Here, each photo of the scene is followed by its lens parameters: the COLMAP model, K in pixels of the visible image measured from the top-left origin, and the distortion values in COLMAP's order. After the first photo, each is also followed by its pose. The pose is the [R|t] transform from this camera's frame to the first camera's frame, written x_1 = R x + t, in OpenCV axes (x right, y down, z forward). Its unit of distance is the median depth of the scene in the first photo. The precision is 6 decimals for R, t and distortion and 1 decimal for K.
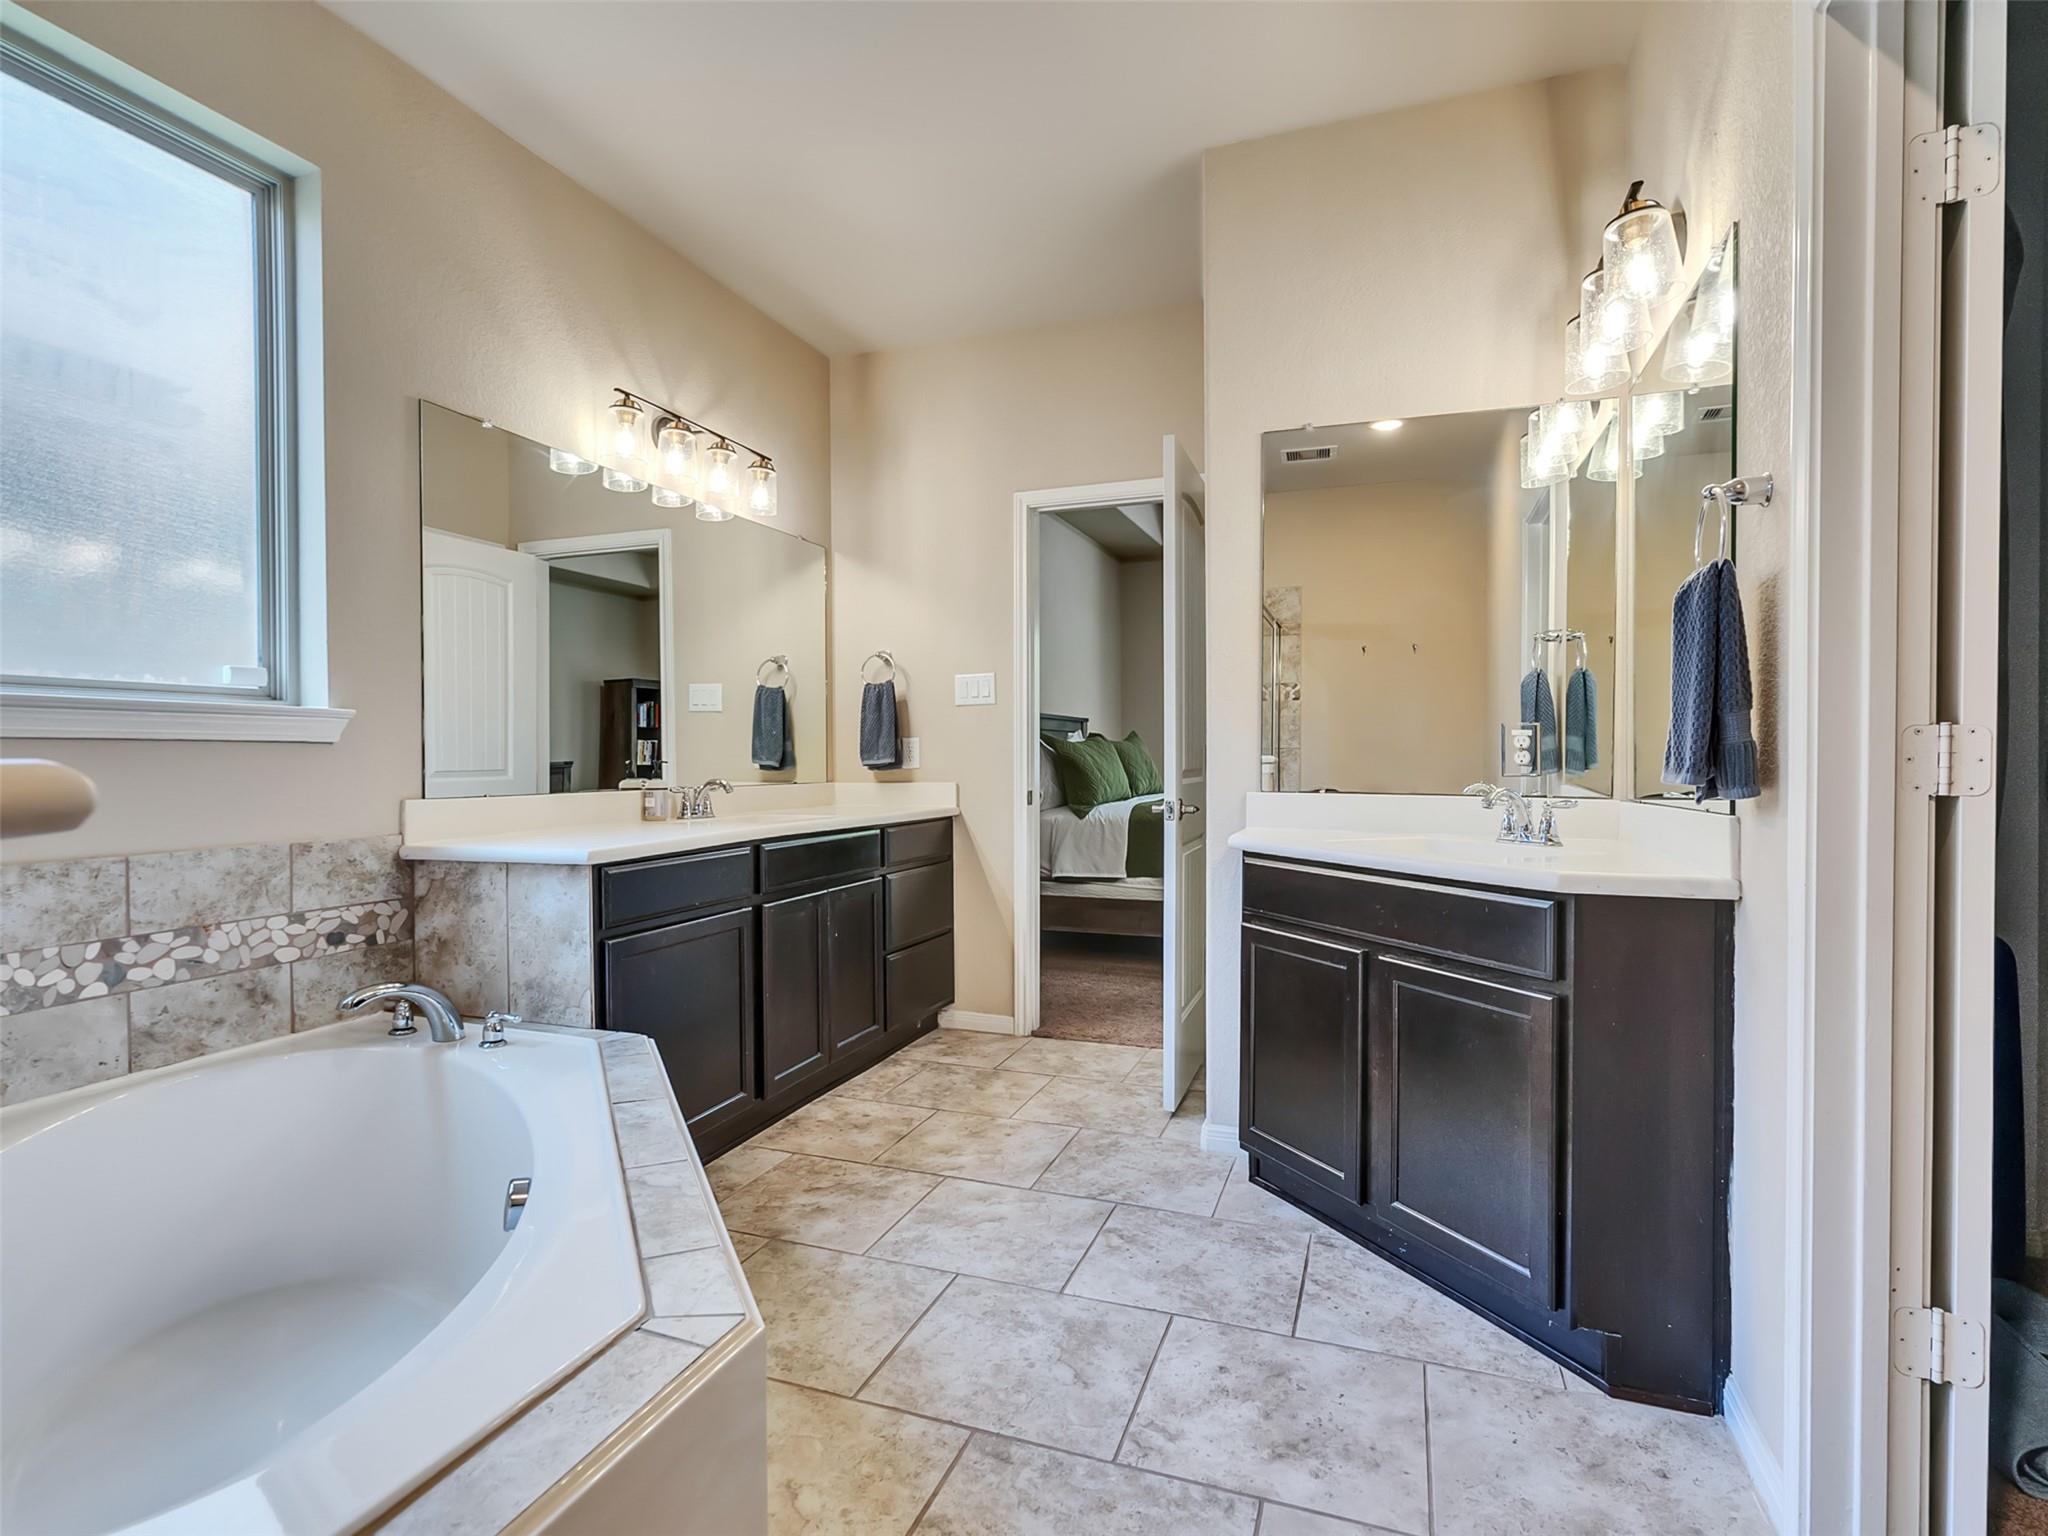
lens RADIAL K [[1043.8, 0, 1018.8], [0, 1043.8, 766.3], [0, 0, 1]] dist [-0.005716, 0.003539]
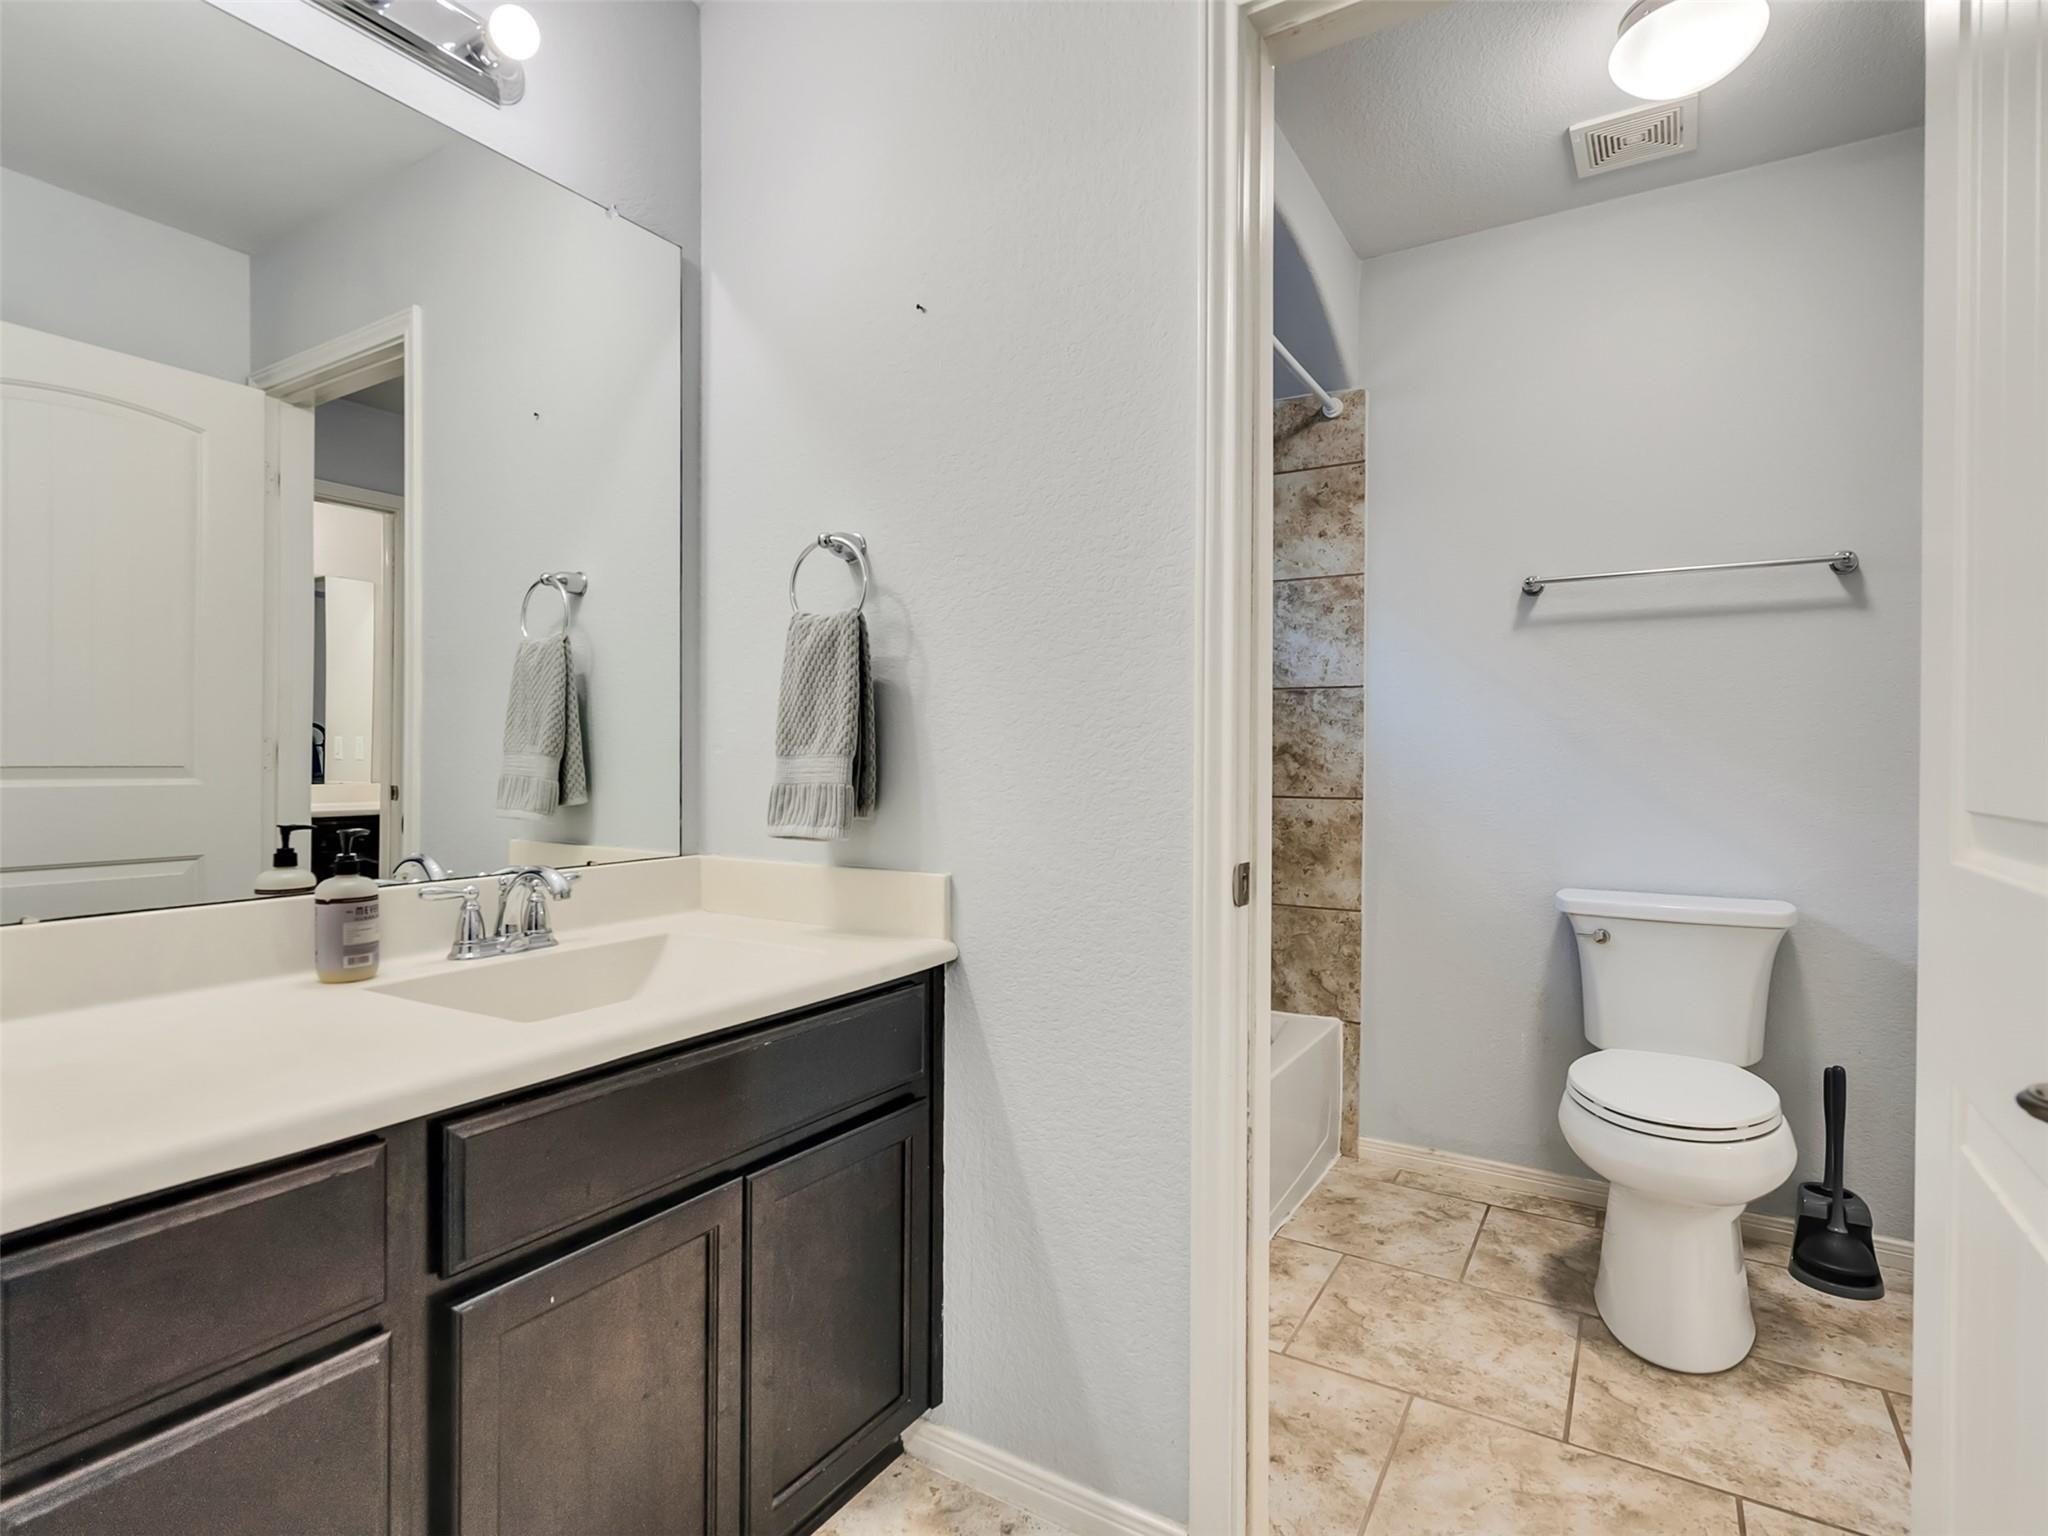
lens RADIAL K [[1043.8, 0, 1022.0], [0, 1043.8, 765.4], [0, 0, 1]] dist [-0.005716, 0.003539]
pose [[-0.978627, -0.002413, 0.205629, 0.155480], [0.000915, 0.999870, 0.016090, -0.015852], [-0.205641, 0.015935, -0.978498, 2.007686]]
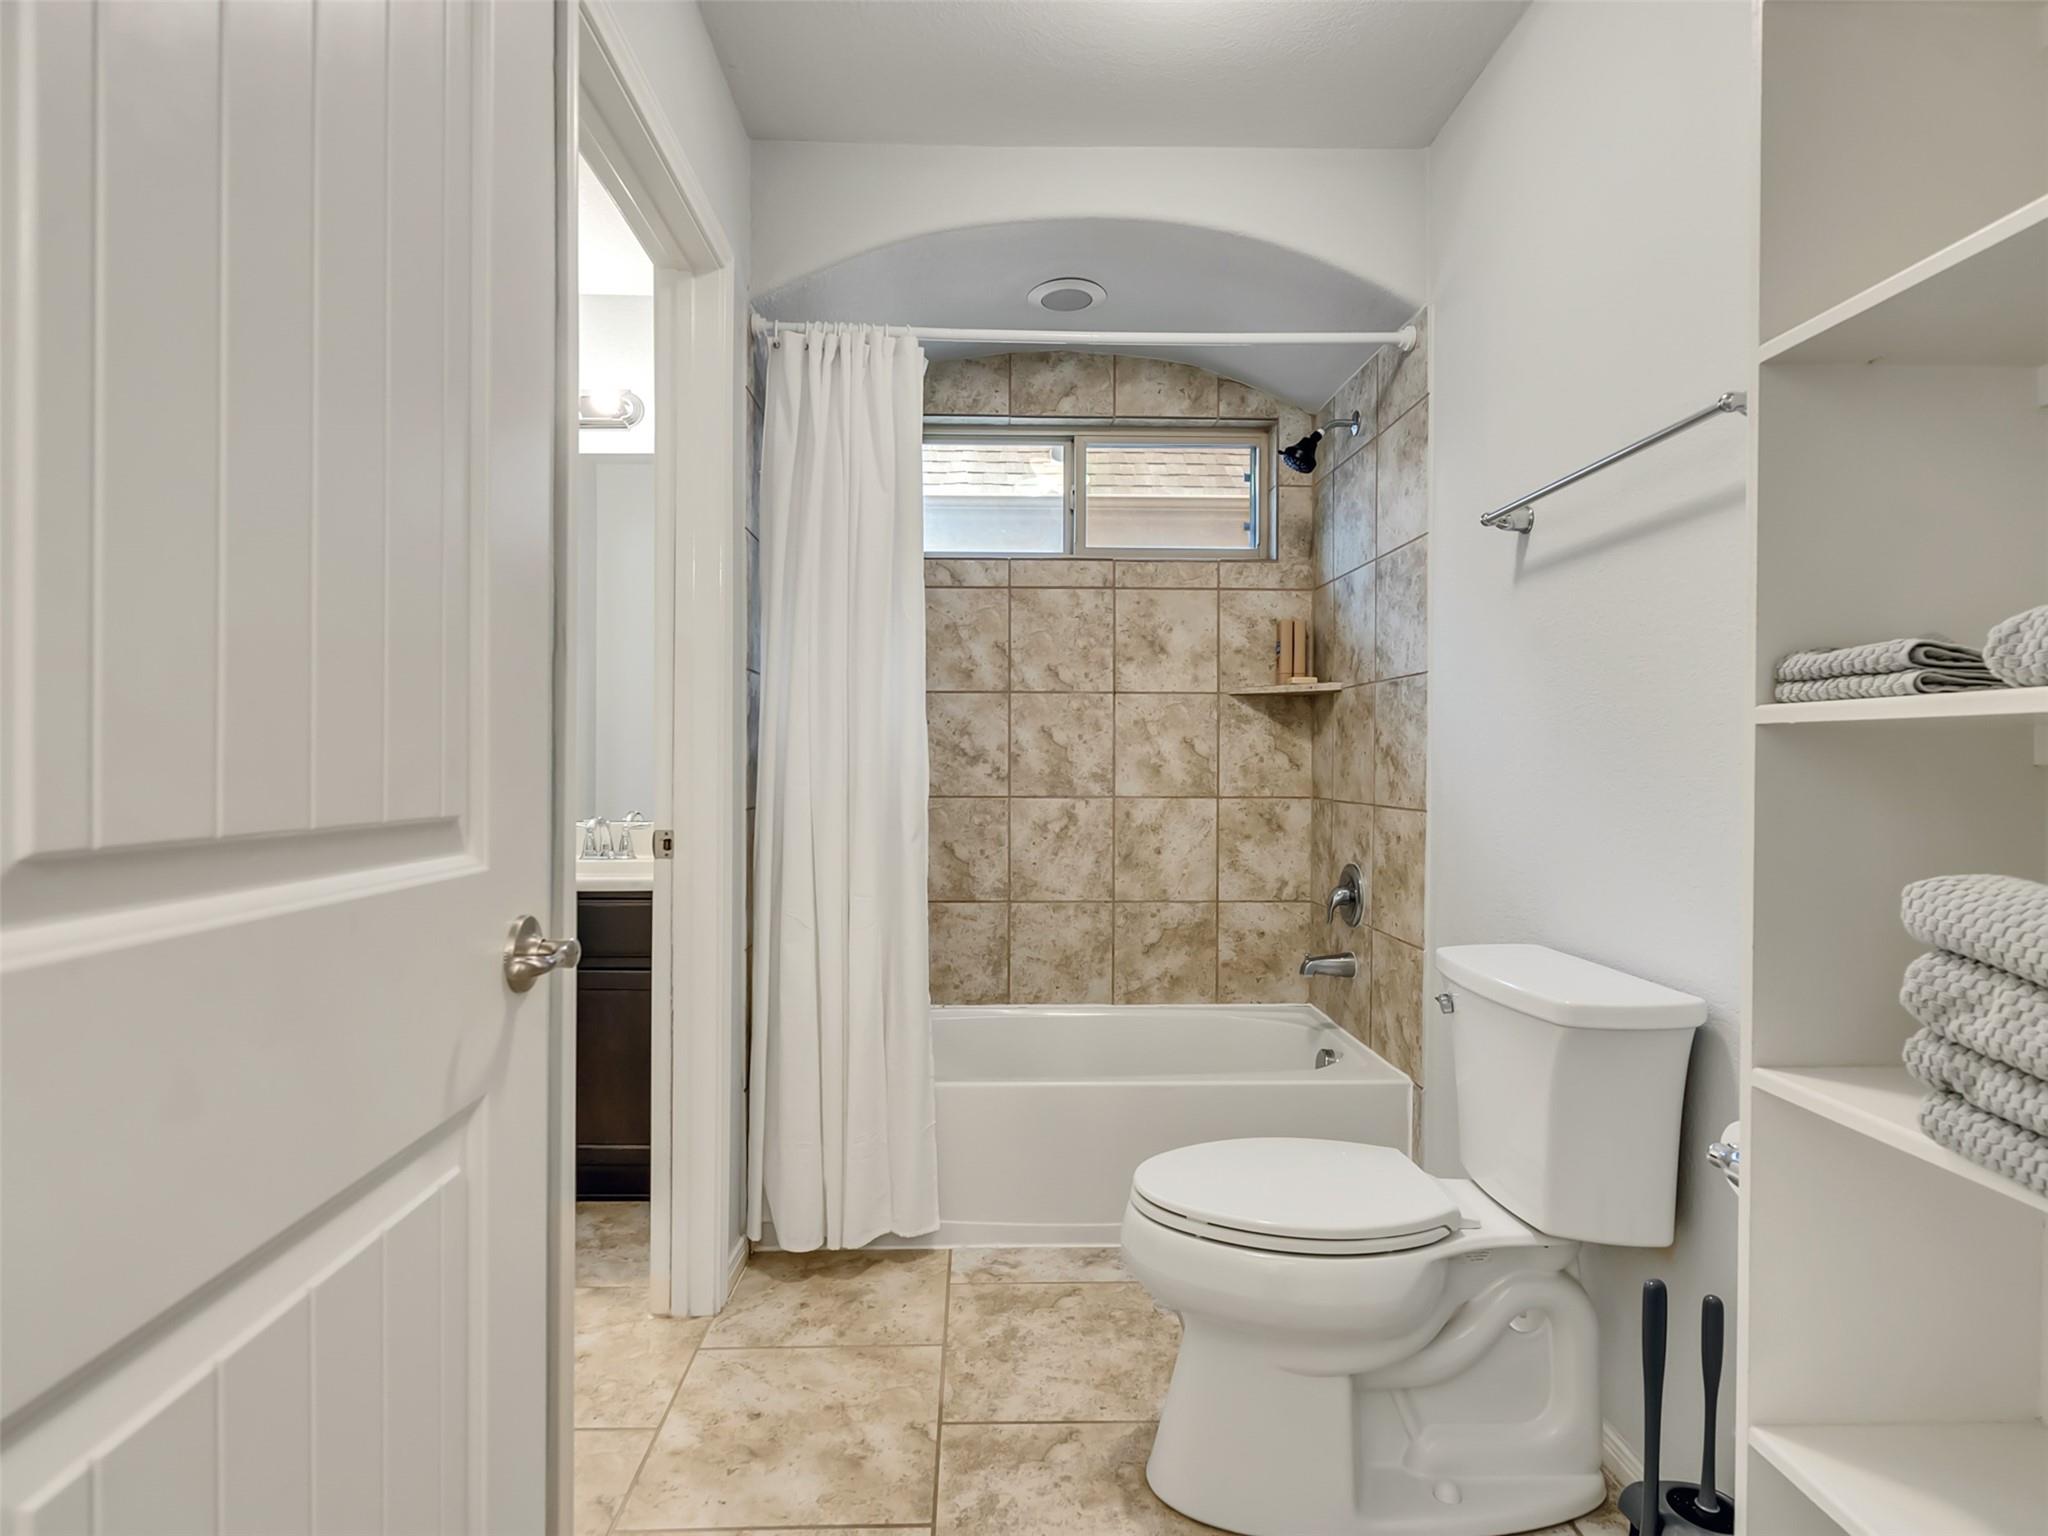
lens RADIAL K [[1043.8, 0, 989.9], [0, 1043.8, 761.8], [0, 0, 1]] dist [-0.005716, 0.003539]
pose [[-0.358786, 0.002949, 0.933415, -0.915791], [0.007537, 0.999972, -0.000262, -0.004403], [-0.933389, 0.006941, -0.358798, 1.377495]]
